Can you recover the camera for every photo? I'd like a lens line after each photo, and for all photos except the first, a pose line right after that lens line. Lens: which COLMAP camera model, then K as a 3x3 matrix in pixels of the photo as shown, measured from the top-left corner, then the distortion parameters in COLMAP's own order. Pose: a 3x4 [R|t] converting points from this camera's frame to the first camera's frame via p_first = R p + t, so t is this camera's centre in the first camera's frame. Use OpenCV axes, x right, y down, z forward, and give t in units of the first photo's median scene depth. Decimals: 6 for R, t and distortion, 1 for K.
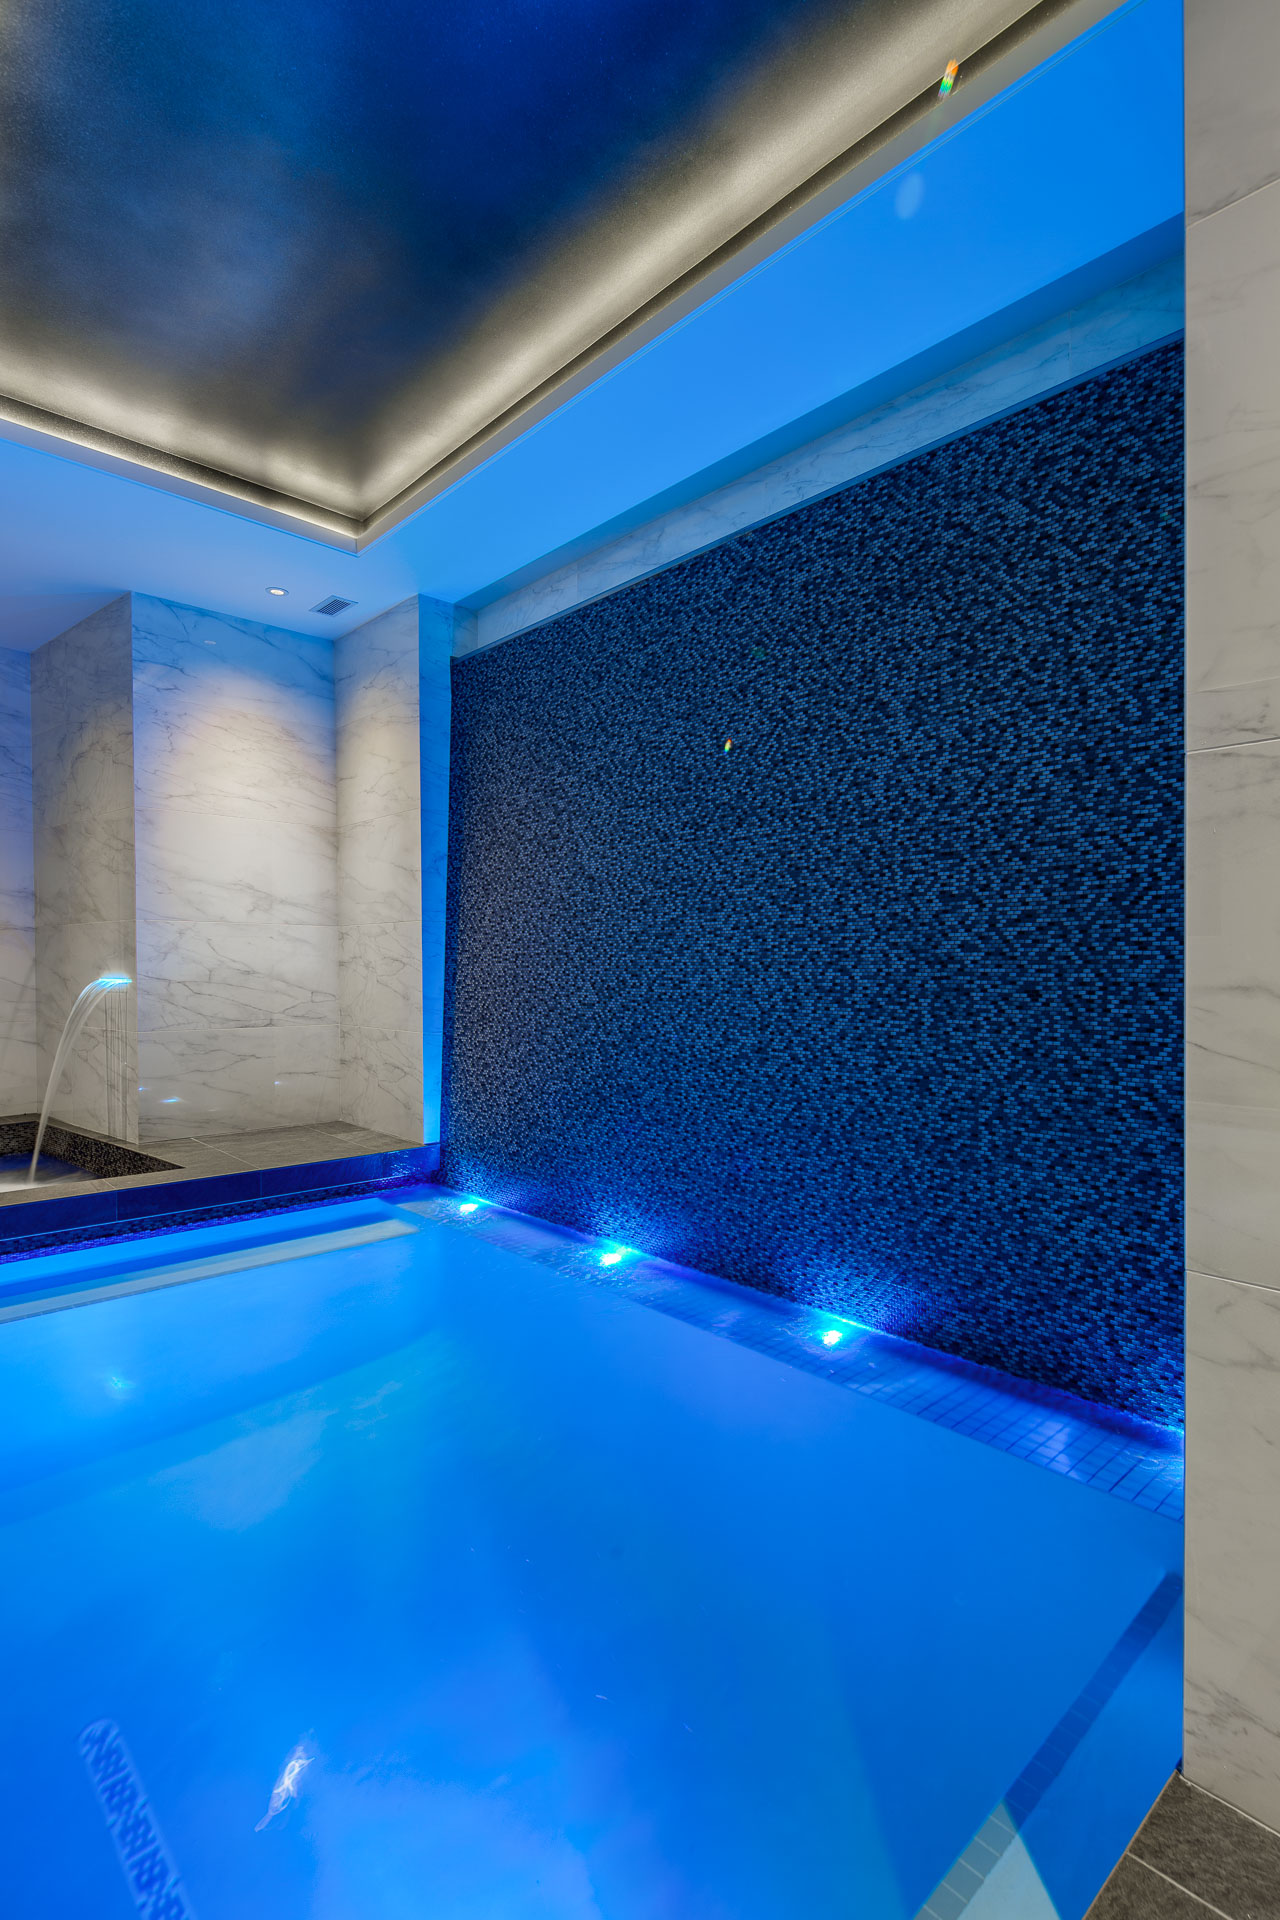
lens RADIAL K [[938.4, 0, 646.5], [0, 938.4, 980.5], [0, 0, 1]] dist [0.003914, -0.001192]
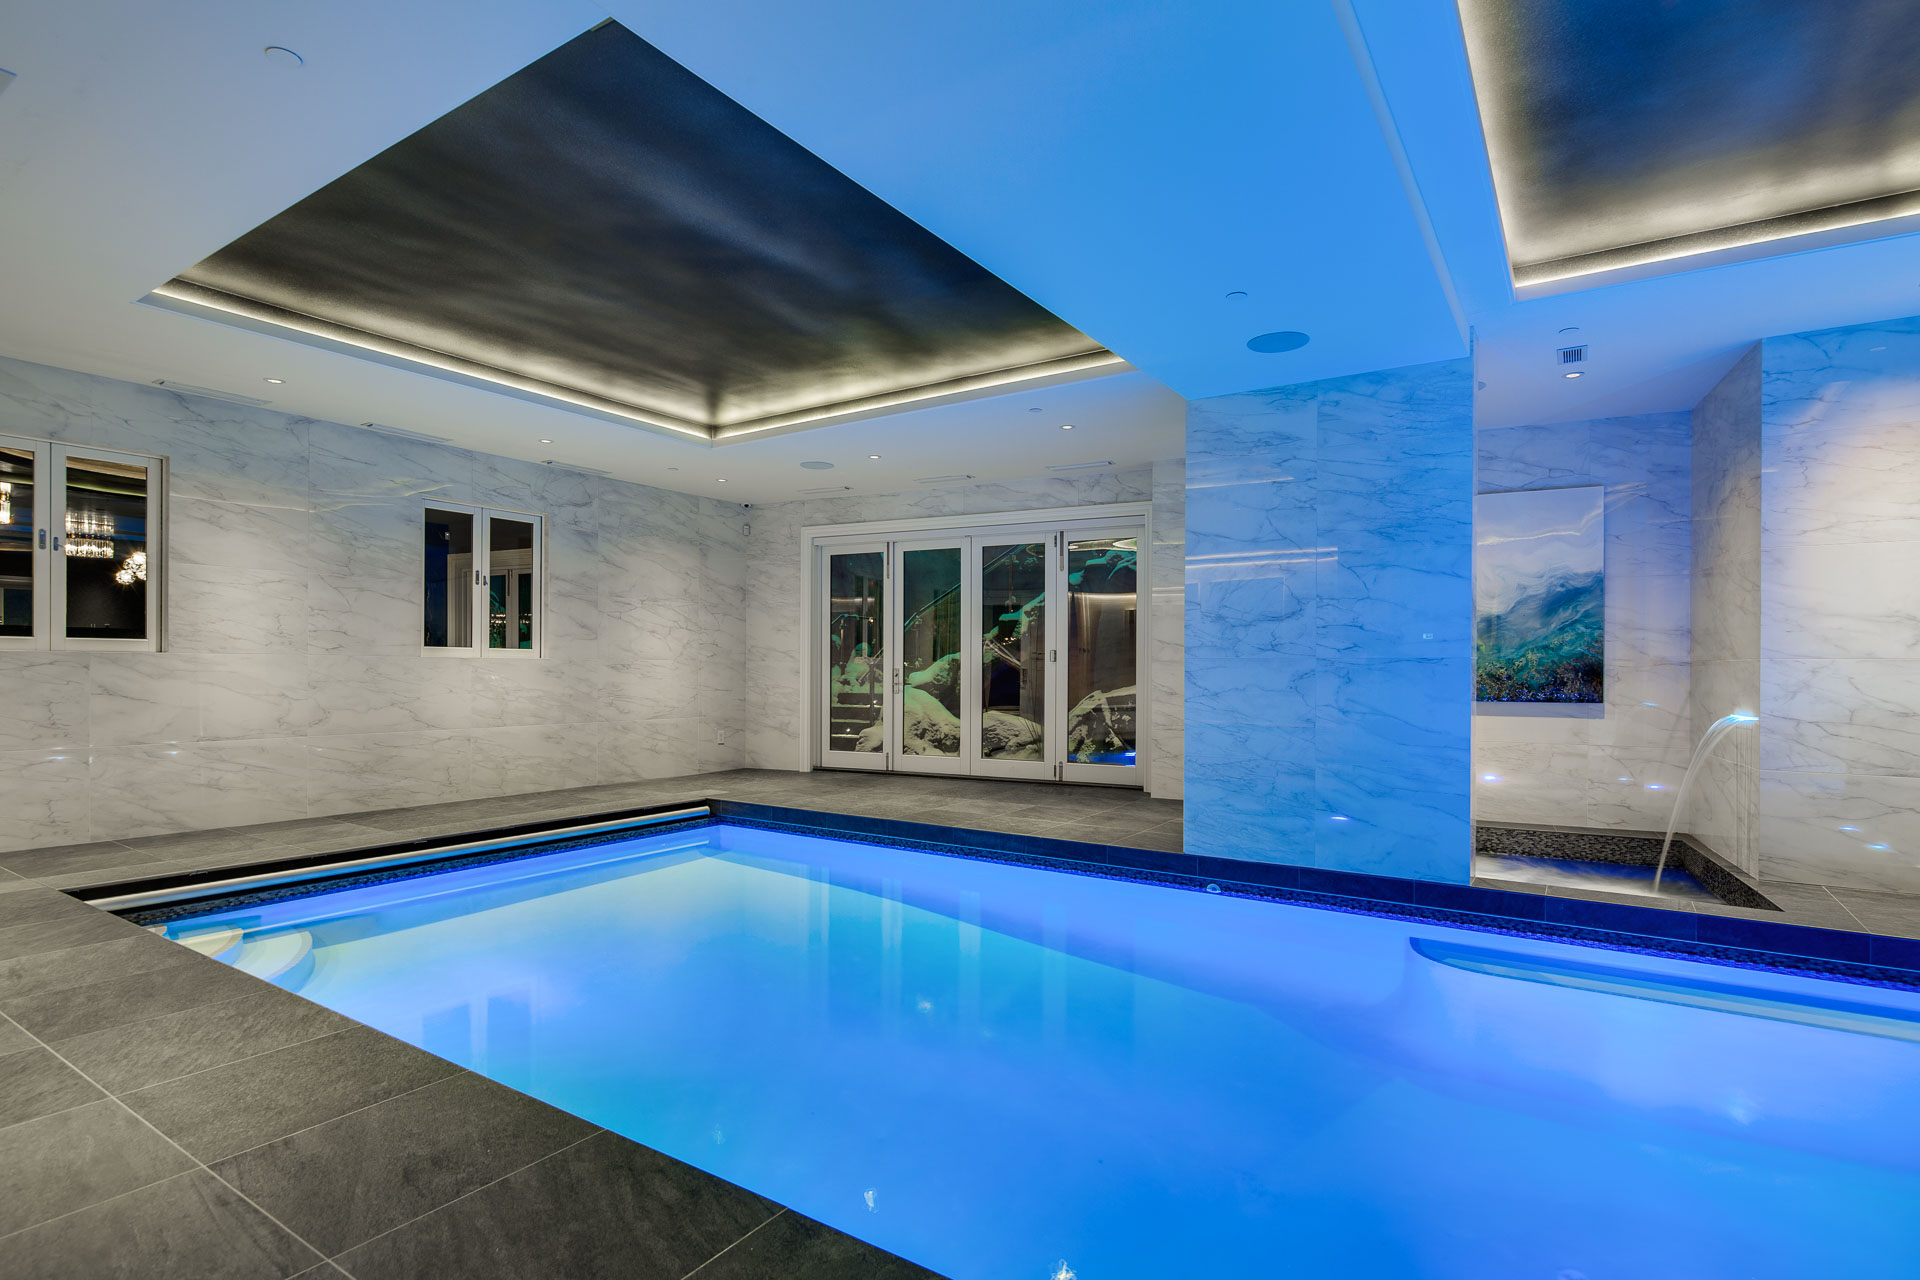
lens RADIAL K [[938.4, 0, 986.6], [0, 938.4, 679.3], [0, 0, 1]] dist [0.003914, -0.001192]
pose [[0.248921, 0.010574, -0.968466, 0.234413], [-0.019331, 0.999795, 0.005948, -0.032583], [0.968331, 0.017241, 0.249075, -0.065480]]
